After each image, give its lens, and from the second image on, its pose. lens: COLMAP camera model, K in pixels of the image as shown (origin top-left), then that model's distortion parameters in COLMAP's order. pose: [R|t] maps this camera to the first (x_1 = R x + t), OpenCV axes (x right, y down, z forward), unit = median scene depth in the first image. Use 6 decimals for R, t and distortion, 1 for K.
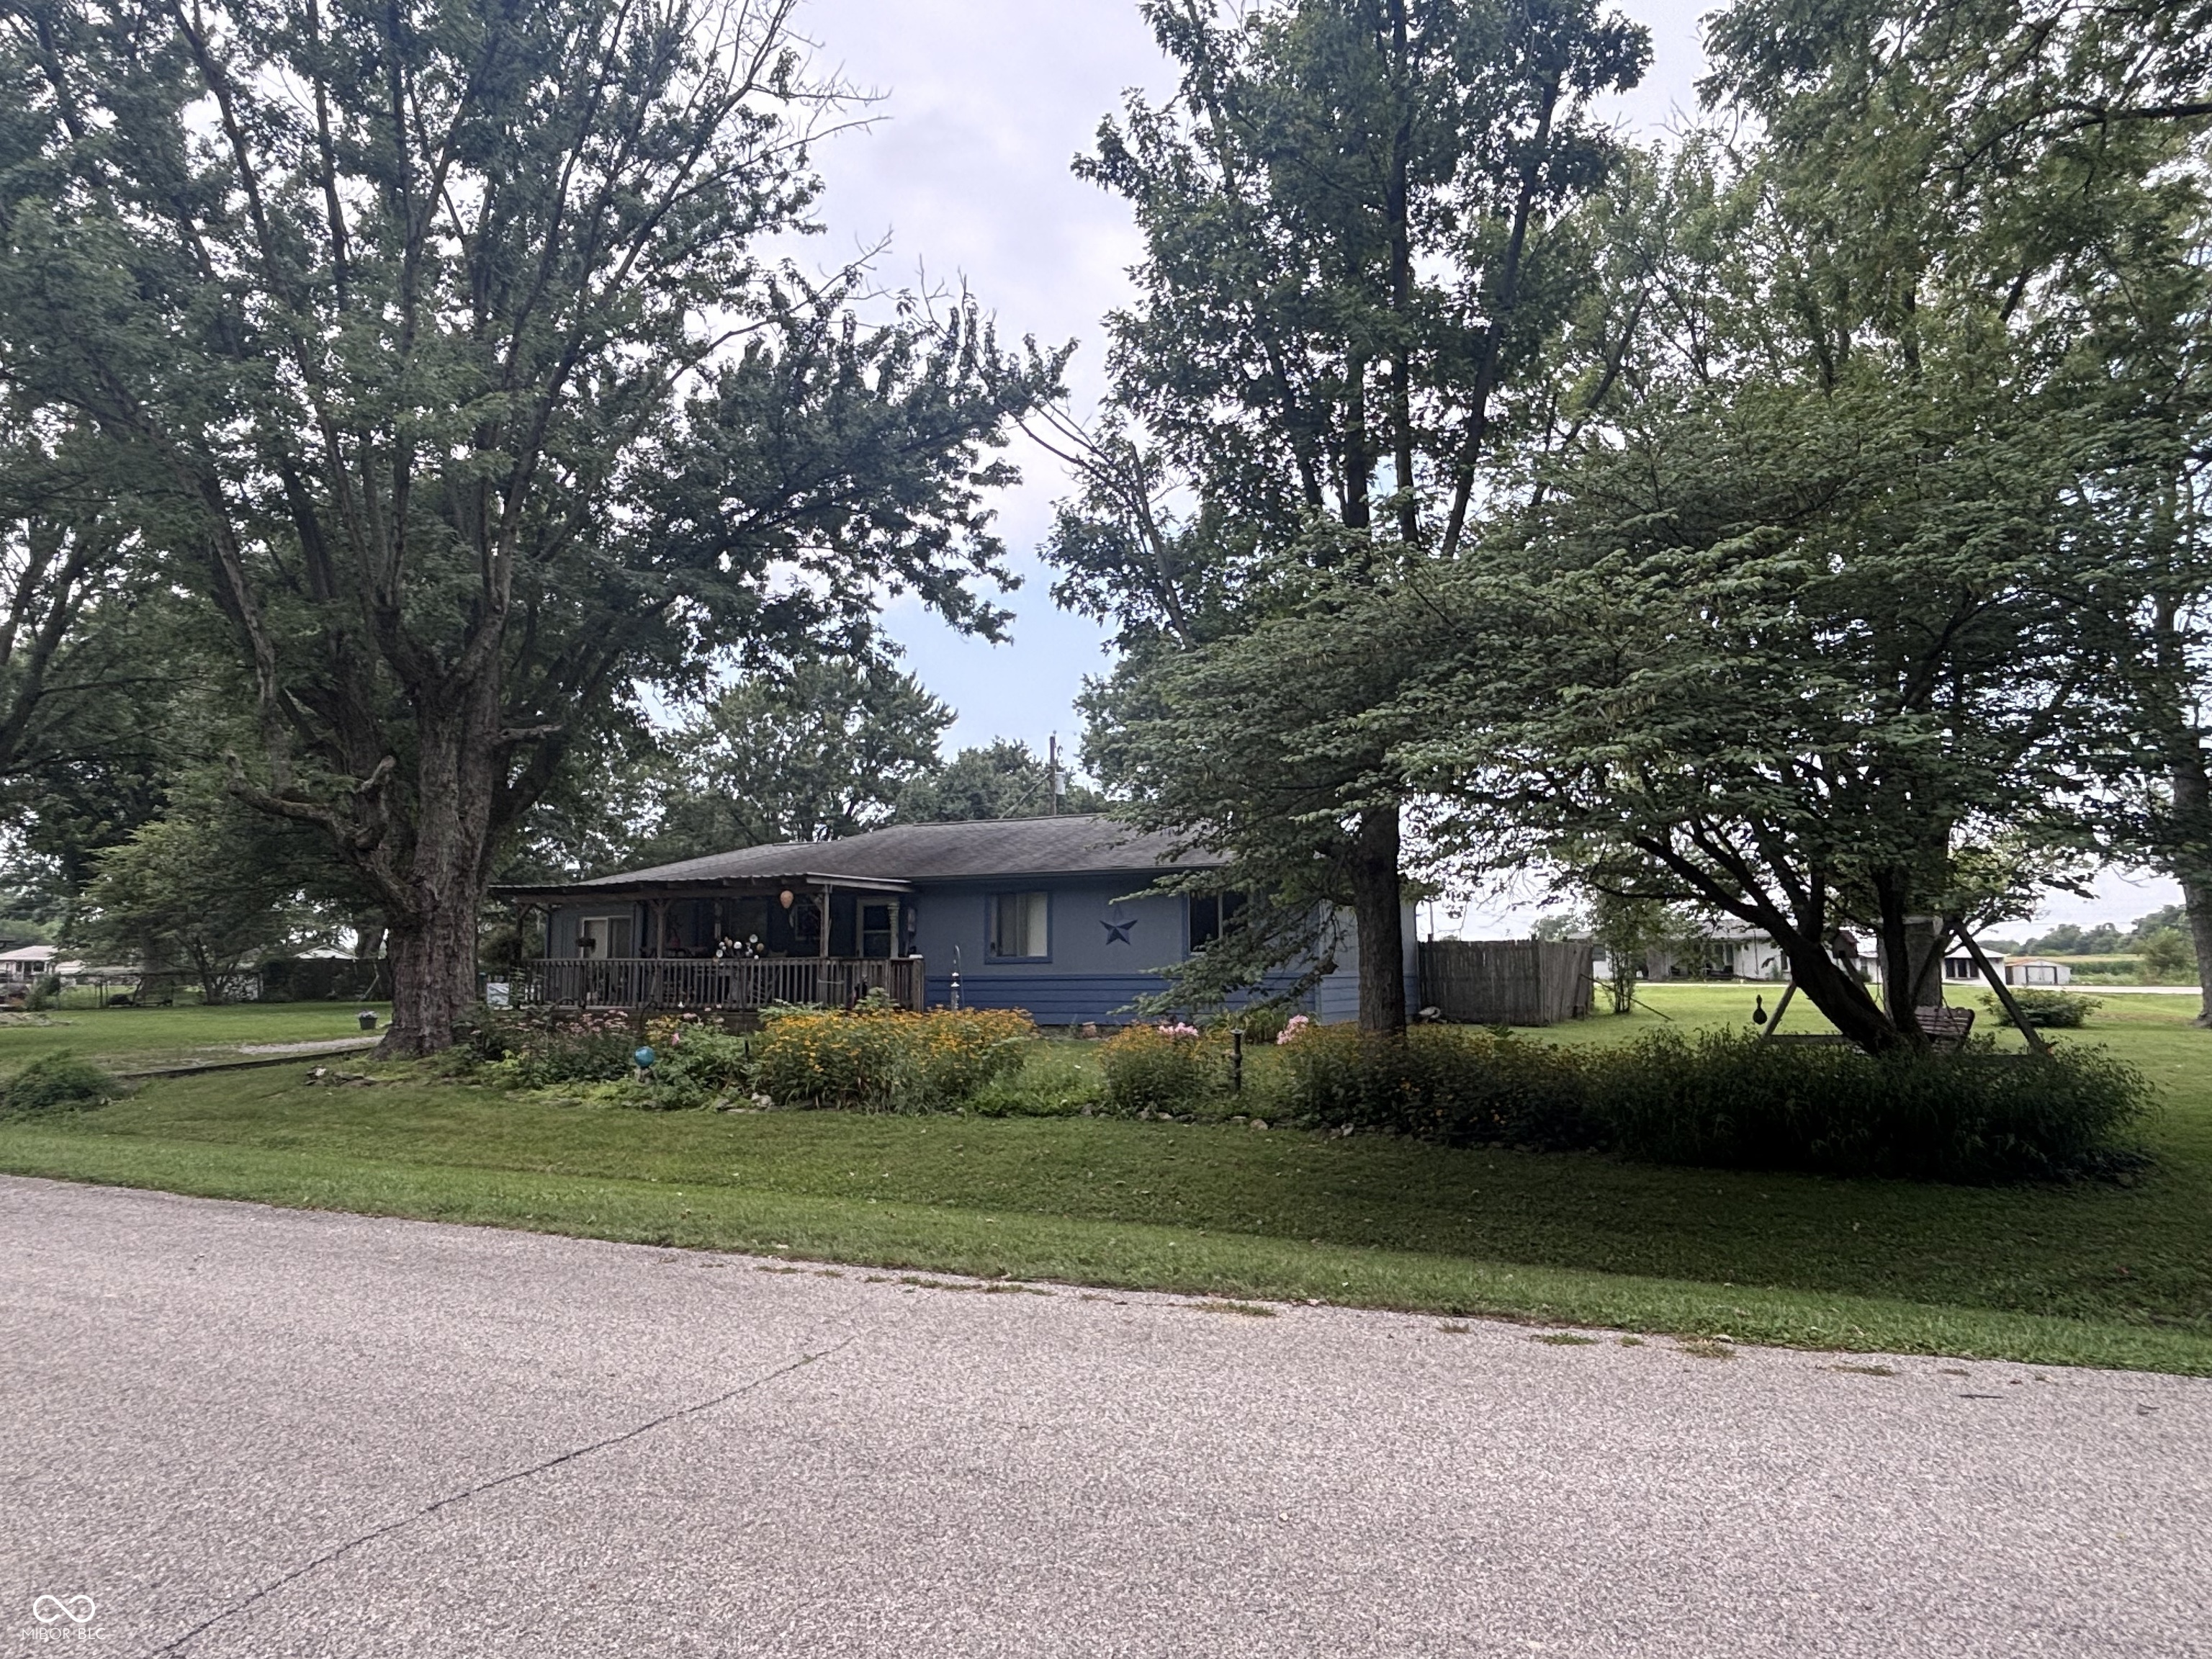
lens RADIAL K [[1280.1, 0, 1106.0], [0, 1280.1, 829.5], [0, 0, 1]] dist [0.039075, -0.033036]
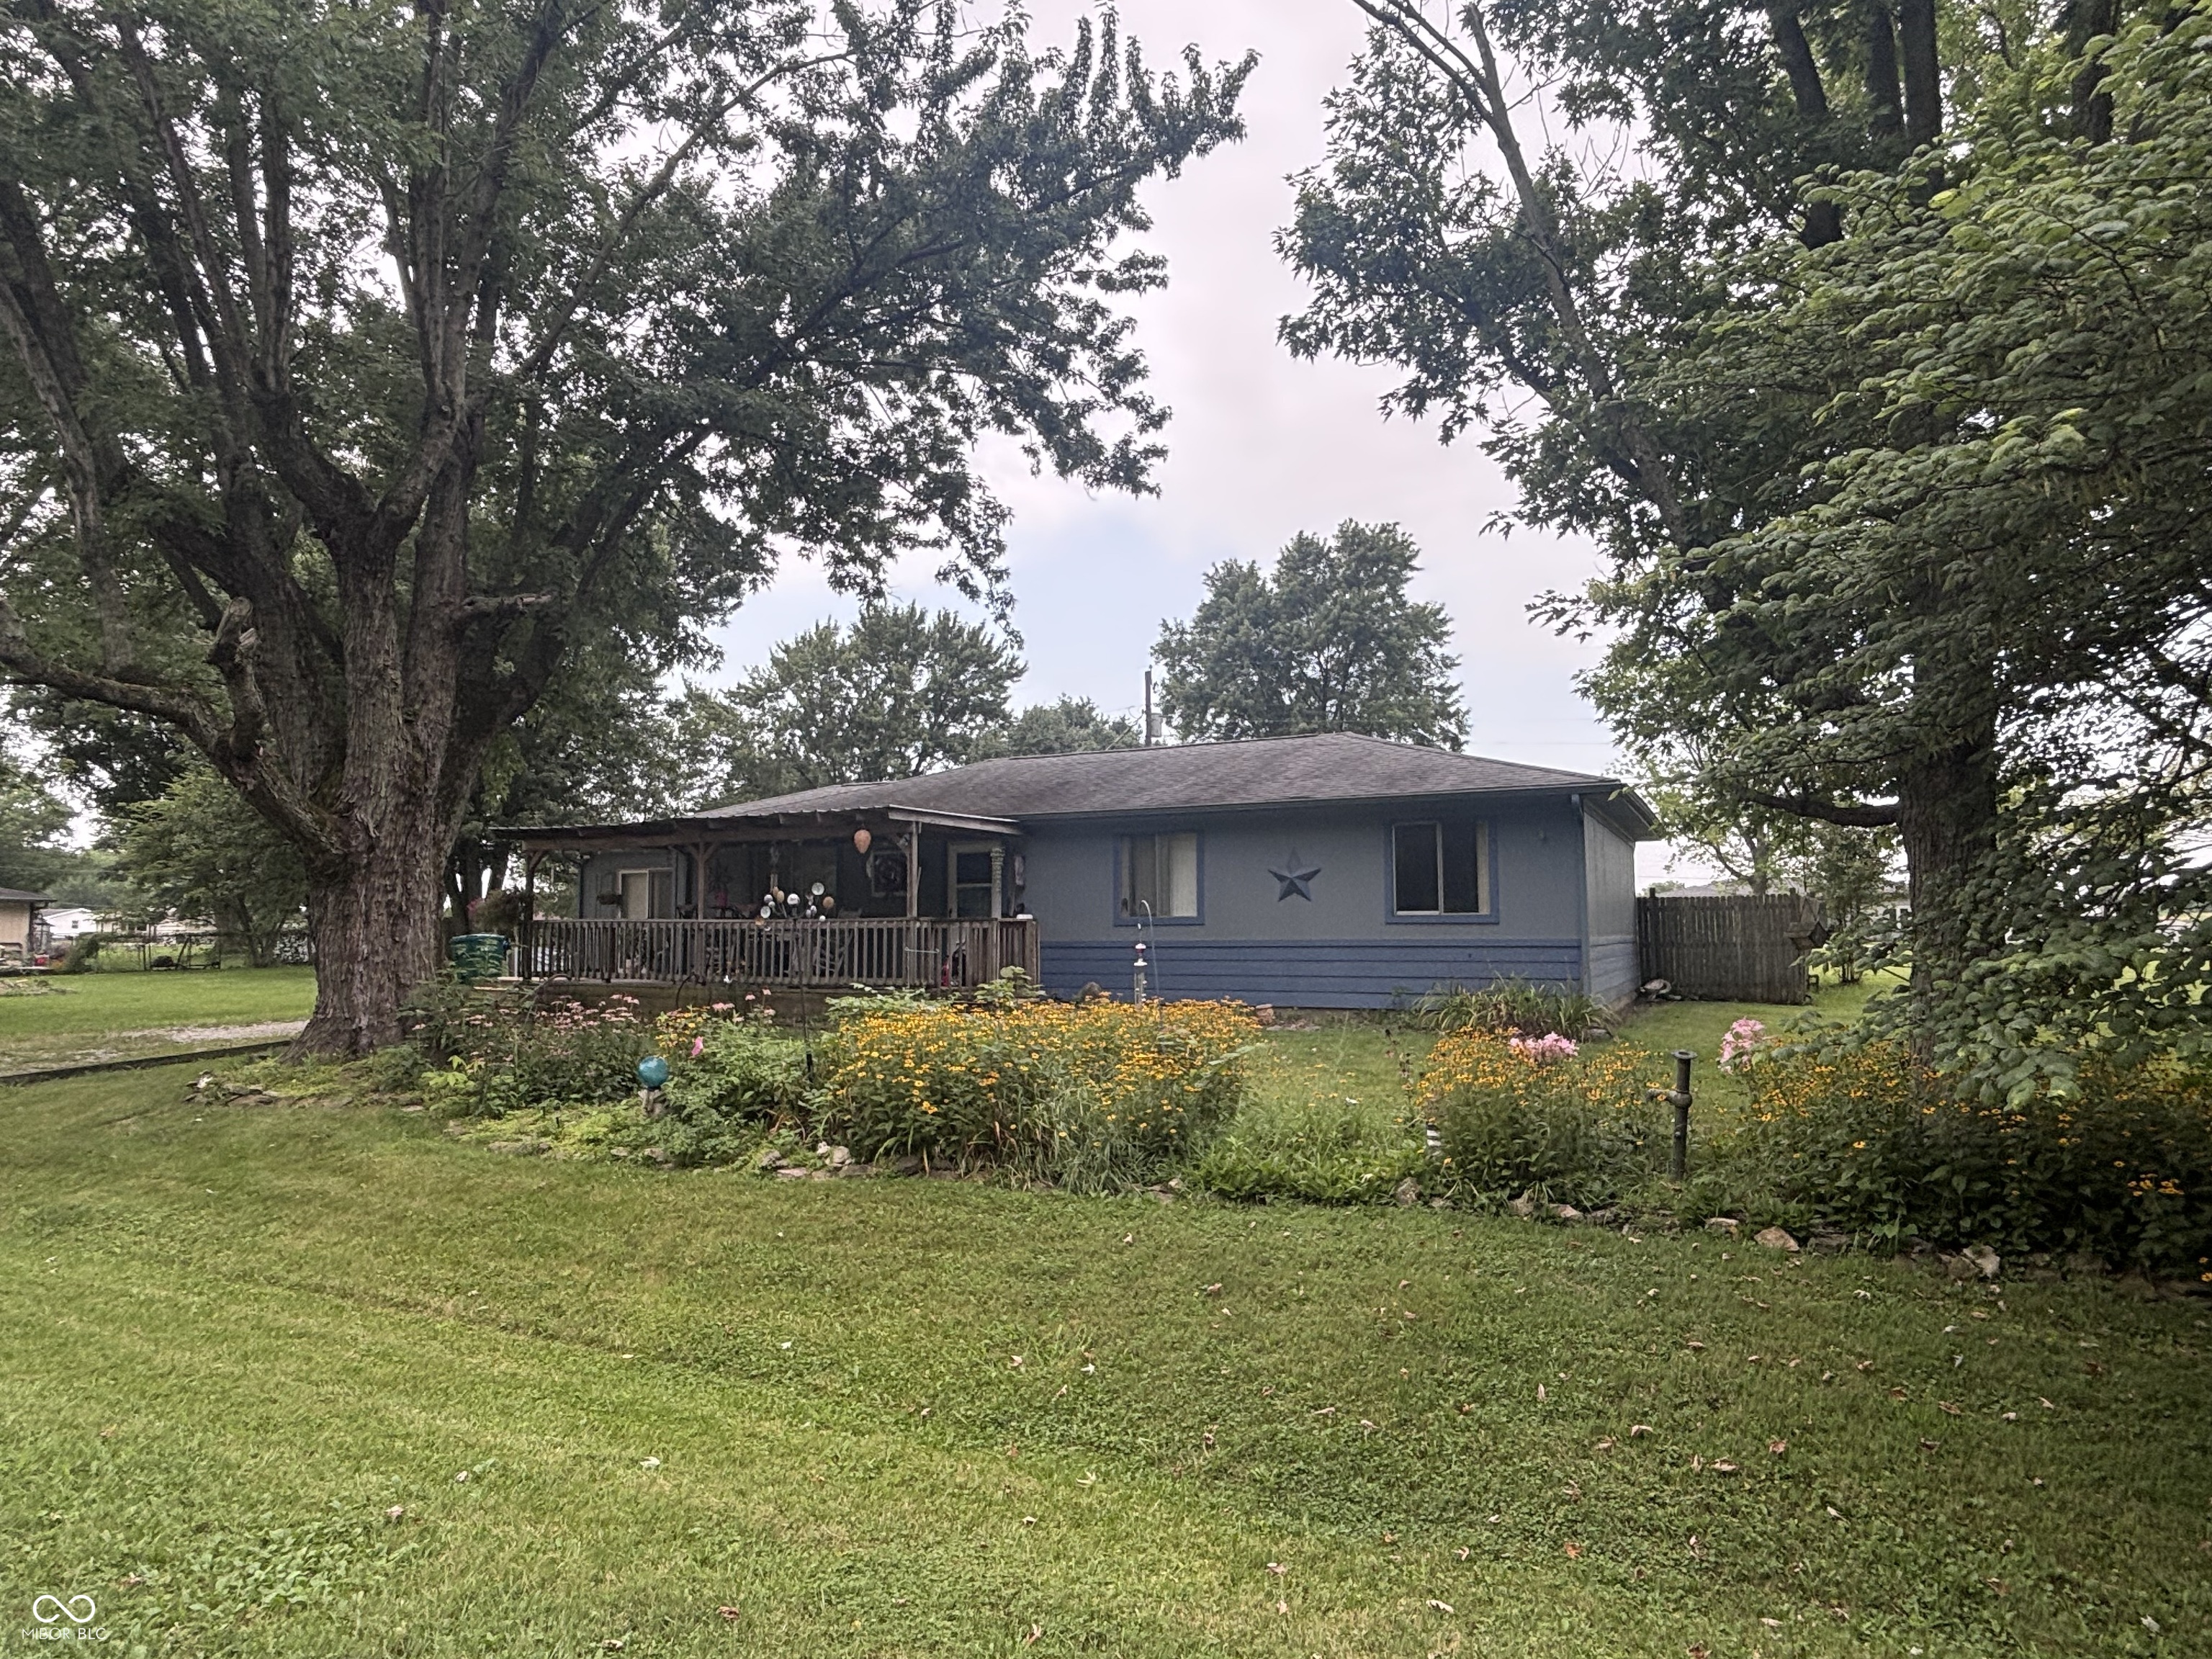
lens RADIAL K [[1236.7, 0, 1106.0], [0, 1236.7, 829.5], [0, 0, 1]] dist [0.023890, -0.000366]
pose [[0.999110, -0.003646, -0.042034, -0.072898], [0.004860, 0.999573, 0.028804, 0.026578], [0.041911, -0.028982, 0.998701, 0.271290]]
